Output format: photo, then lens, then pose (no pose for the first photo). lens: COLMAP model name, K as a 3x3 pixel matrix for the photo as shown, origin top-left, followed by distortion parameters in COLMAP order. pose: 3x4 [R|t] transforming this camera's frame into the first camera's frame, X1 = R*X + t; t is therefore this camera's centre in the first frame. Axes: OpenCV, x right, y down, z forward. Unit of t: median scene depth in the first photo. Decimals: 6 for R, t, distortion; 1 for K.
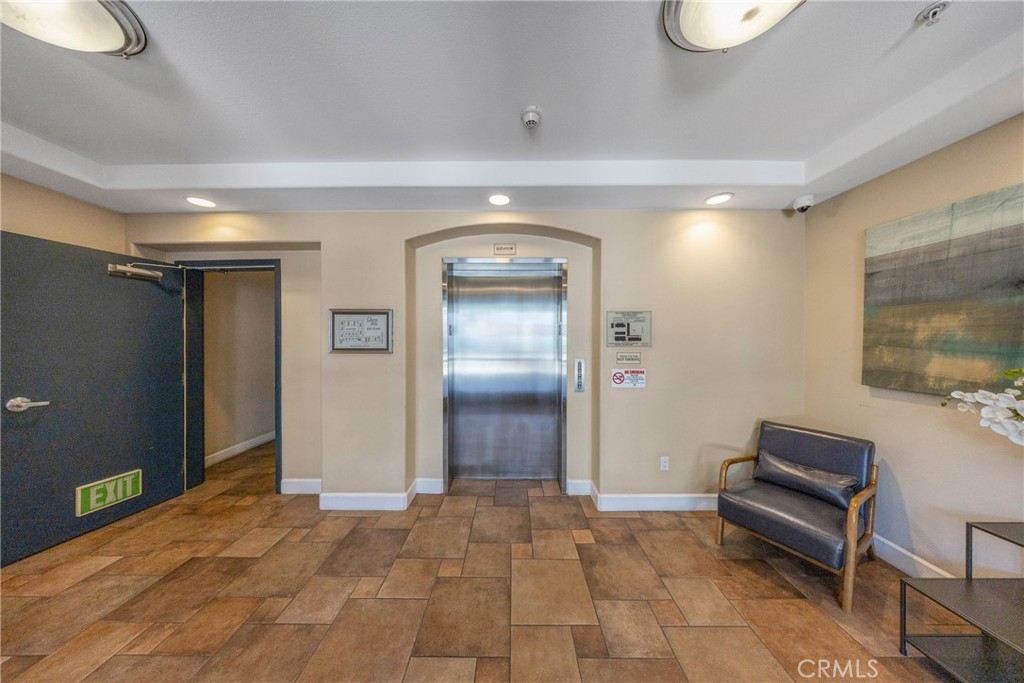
lens RADIAL K [[300.7, 0, 512.5], [0, 300.7, 341.3], [0, 0, 1]] dist [0.000173, -0.000001]
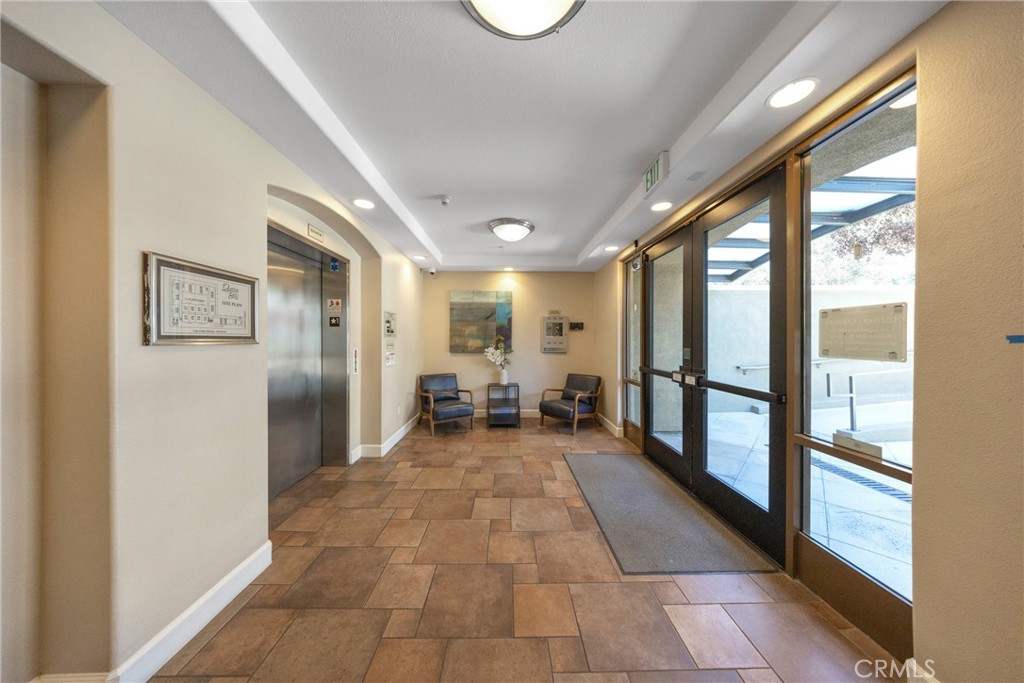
lens RADIAL K [[300.7, 0, 513.7], [0, 300.7, 340.0], [0, 0, 1]] dist [0.000173, -0.000001]
pose [[-0.033302, -0.001784, 0.999444, -1.393846], [0.004287, 0.999989, 0.001928, 0.041864], [-0.999436, 0.004349, -0.033294, 0.566949]]
